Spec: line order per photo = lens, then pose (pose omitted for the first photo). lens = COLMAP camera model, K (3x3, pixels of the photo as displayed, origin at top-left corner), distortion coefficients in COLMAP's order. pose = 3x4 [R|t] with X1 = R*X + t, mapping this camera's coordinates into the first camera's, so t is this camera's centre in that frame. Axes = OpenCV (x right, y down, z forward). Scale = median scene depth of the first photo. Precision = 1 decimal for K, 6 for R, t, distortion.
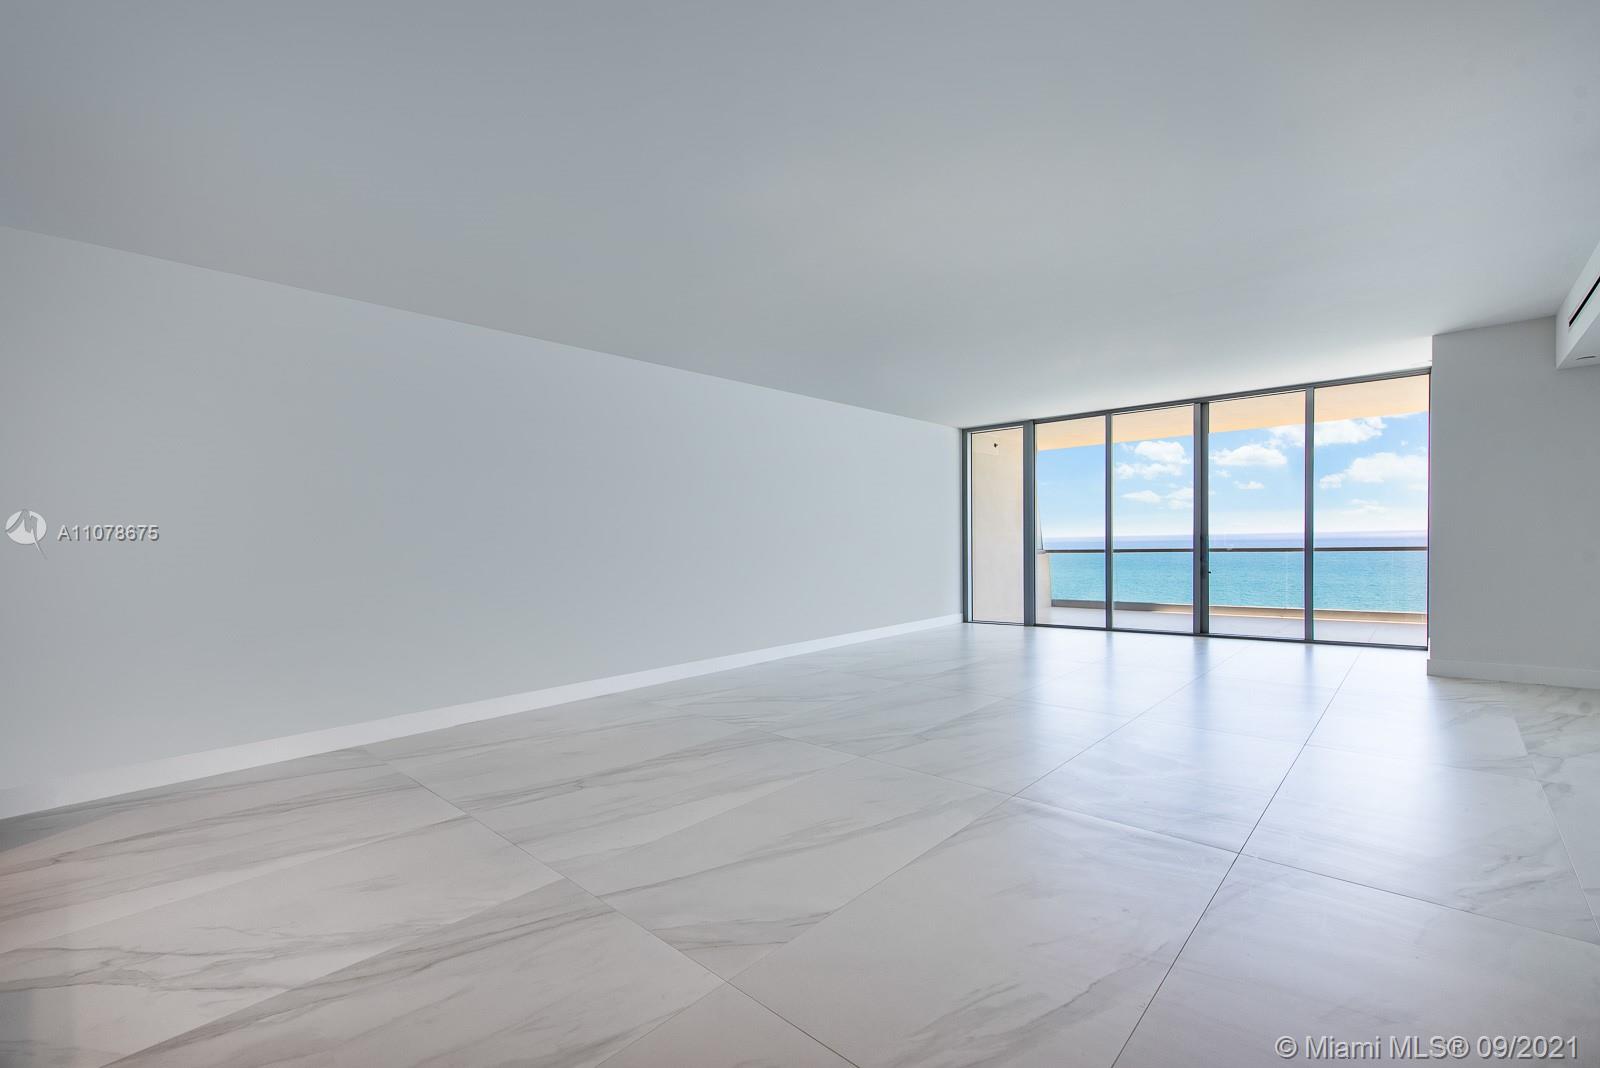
lens RADIAL K [[636.9, 0, 809.3], [0, 636.9, 547.2], [0, 0, 1]] dist [0.025331, 0.000131]
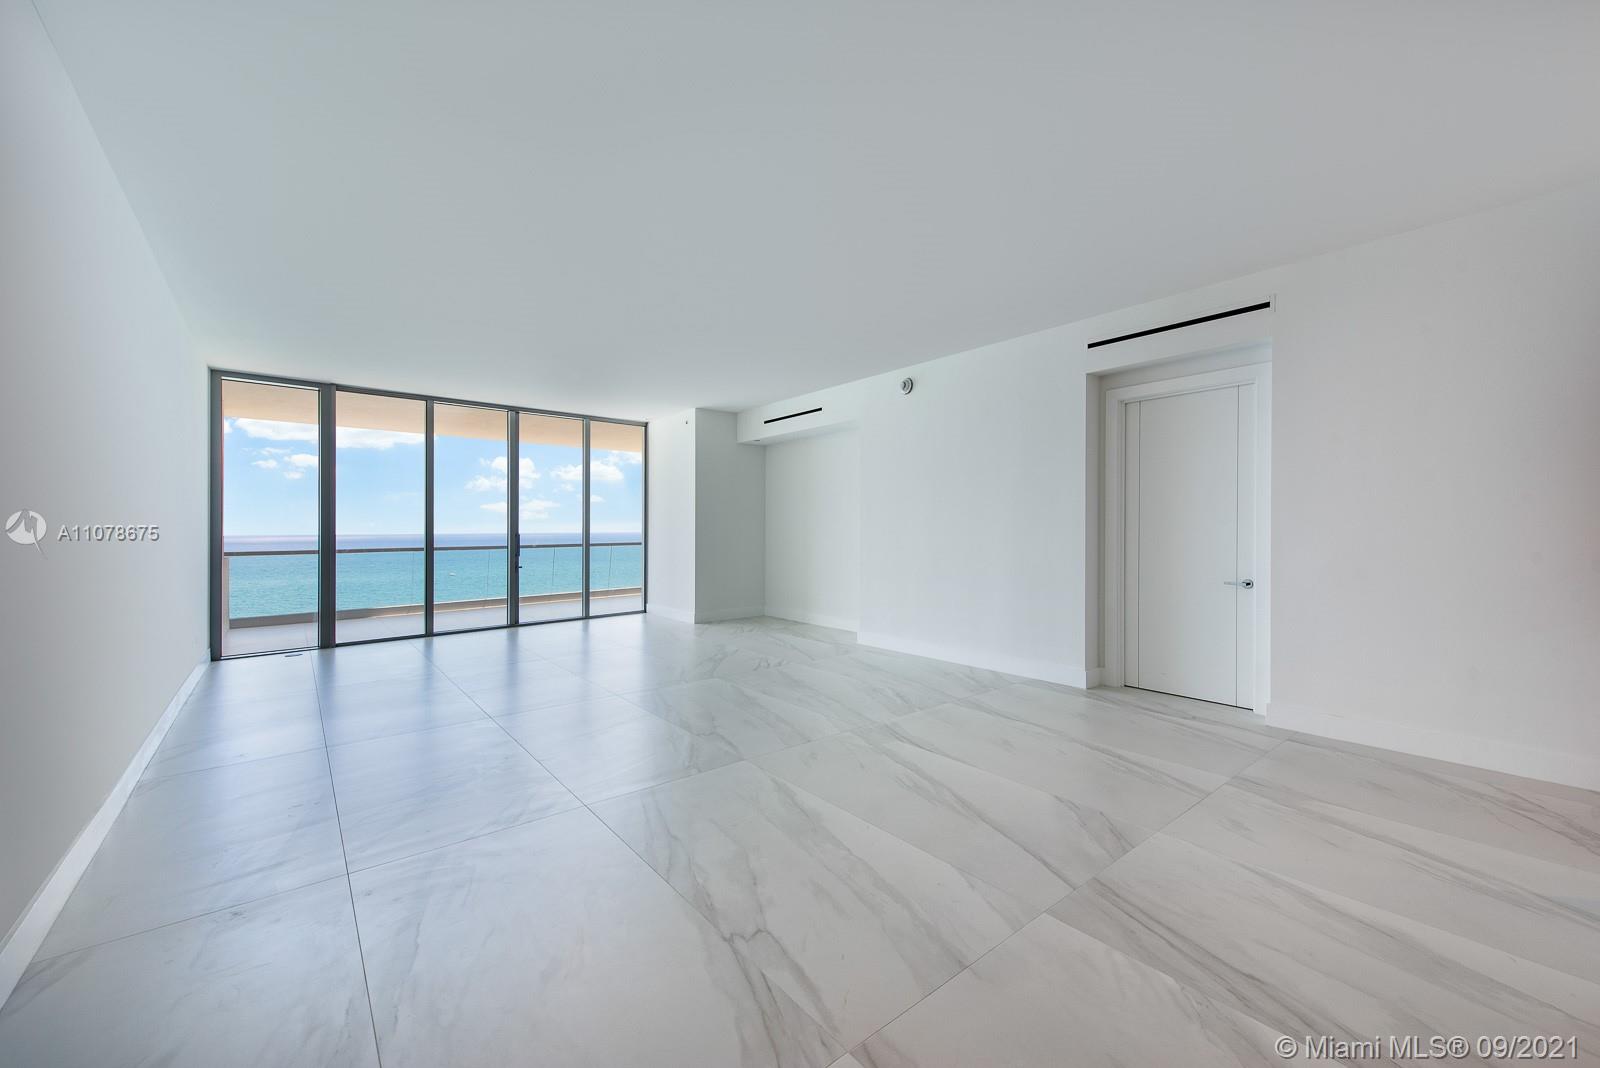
lens RADIAL K [[636.9, 0, 811.4], [0, 636.9, 526.3], [0, 0, 1]] dist [0.025331, 0.000131]
pose [[0.171366, 0.020361, 0.984997, -0.369364], [0.017345, 0.999569, -0.023680, 0.004306], [-0.985055, 0.021143, 0.170939, 0.329069]]
